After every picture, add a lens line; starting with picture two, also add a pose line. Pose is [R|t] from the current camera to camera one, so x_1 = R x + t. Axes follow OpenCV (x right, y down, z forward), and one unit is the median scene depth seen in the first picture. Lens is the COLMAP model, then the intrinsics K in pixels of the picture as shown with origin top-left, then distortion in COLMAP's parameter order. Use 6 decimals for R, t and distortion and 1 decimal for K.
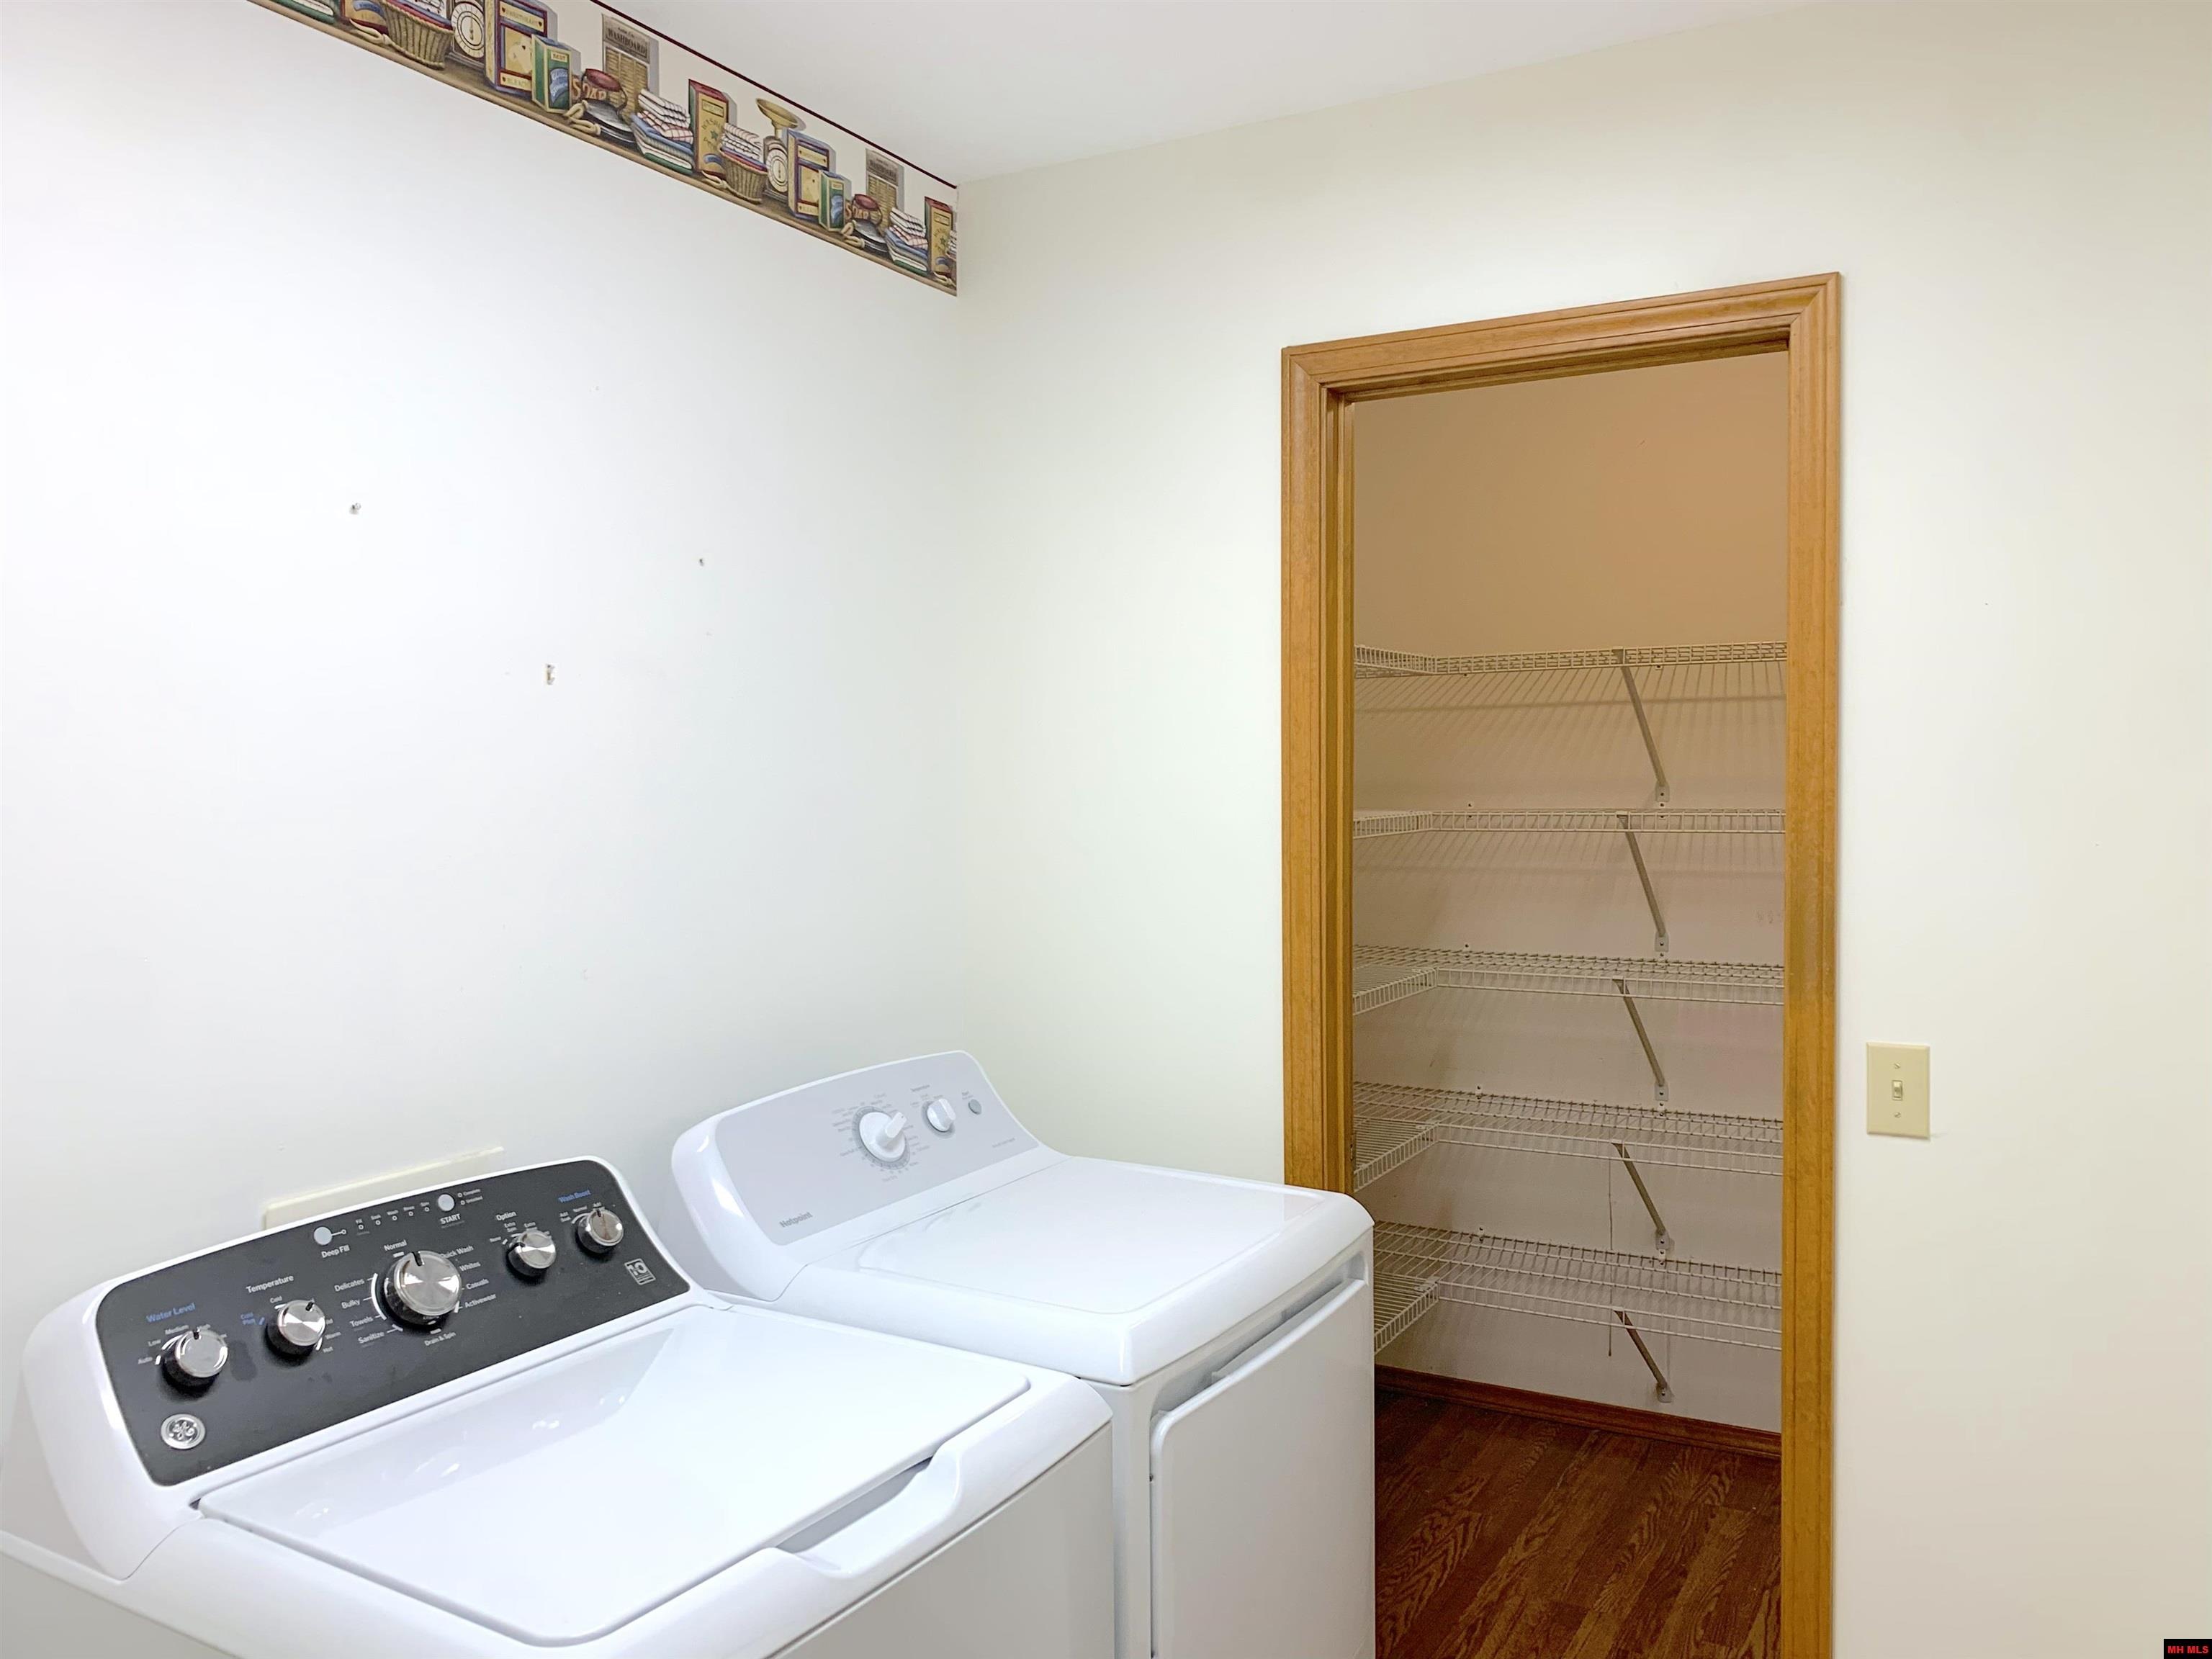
lens RADIAL K [[1682.7, 0, 1117.0], [0, 1682.7, 809.4], [0, 0, 1]] dist [0.027102, -0.031894]
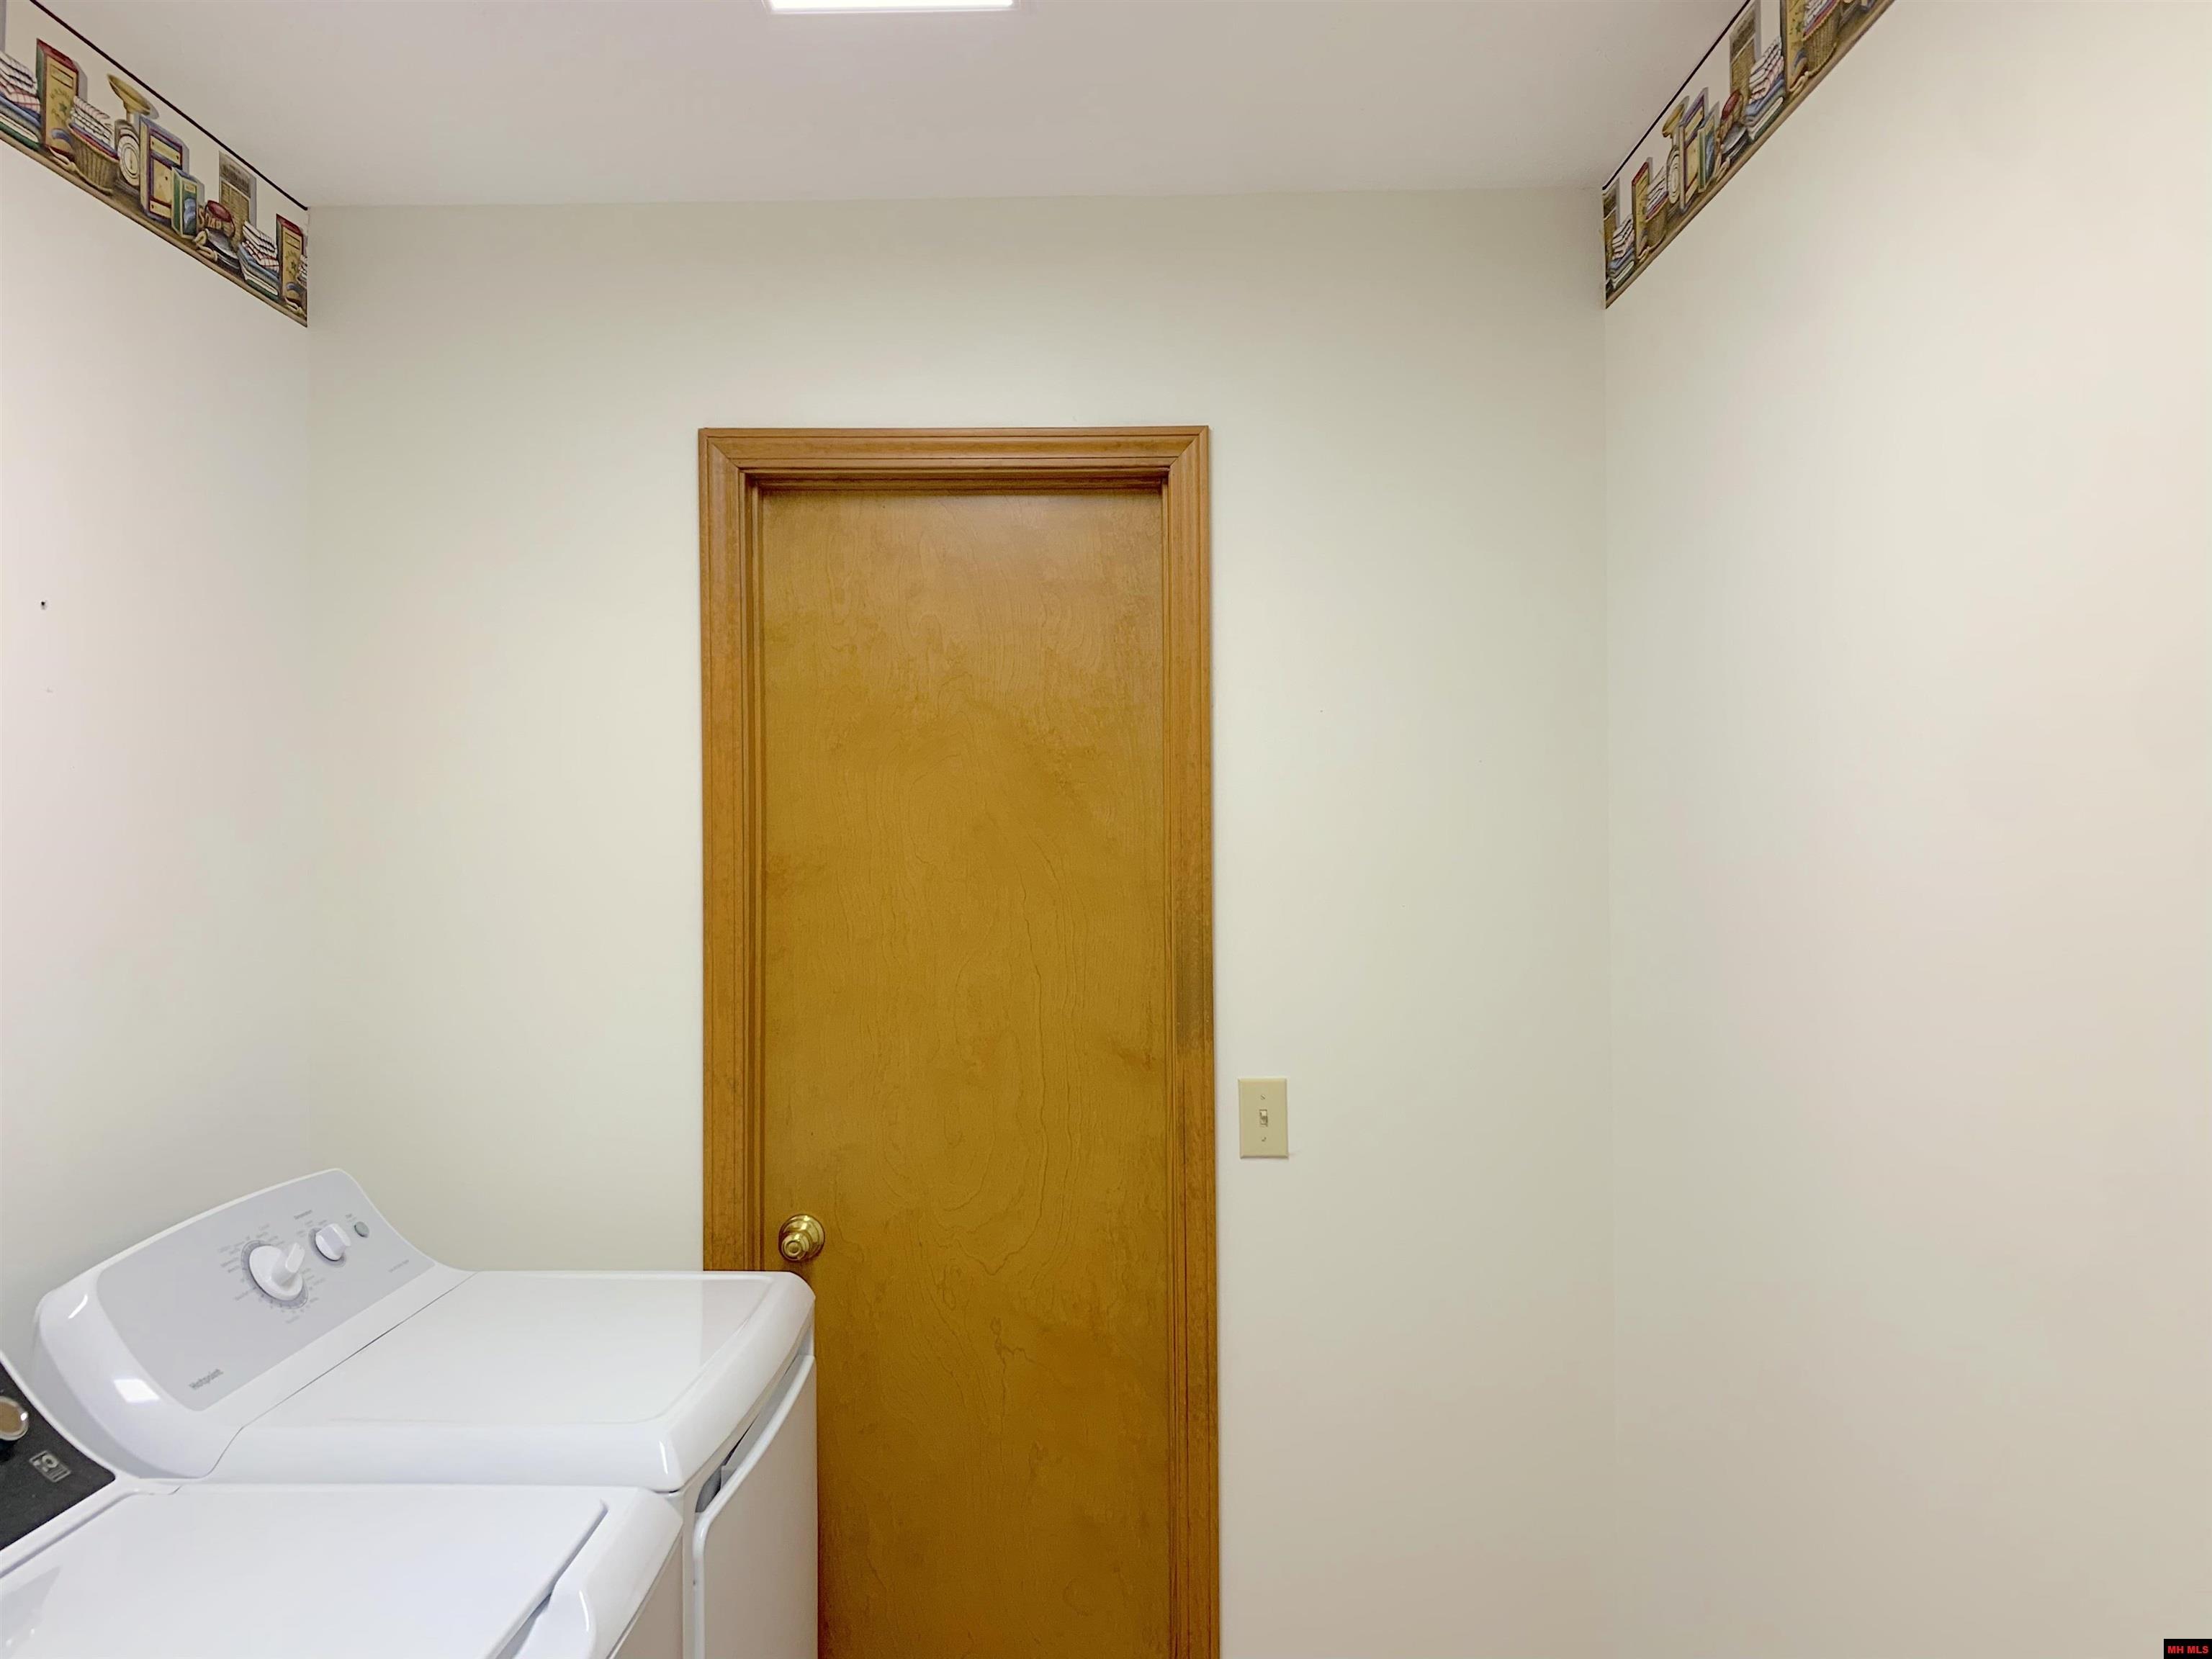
lens RADIAL K [[1682.7, 0, 1121.5], [0, 1682.7, 791.2], [0, 0, 1]] dist [0.027102, -0.031894]
pose [[0.872573, 0.012291, 0.488329, -0.178529], [0.016881, 0.998327, -0.055293, 0.001775], [-0.488192, 0.056490, 0.870906, 0.013478]]
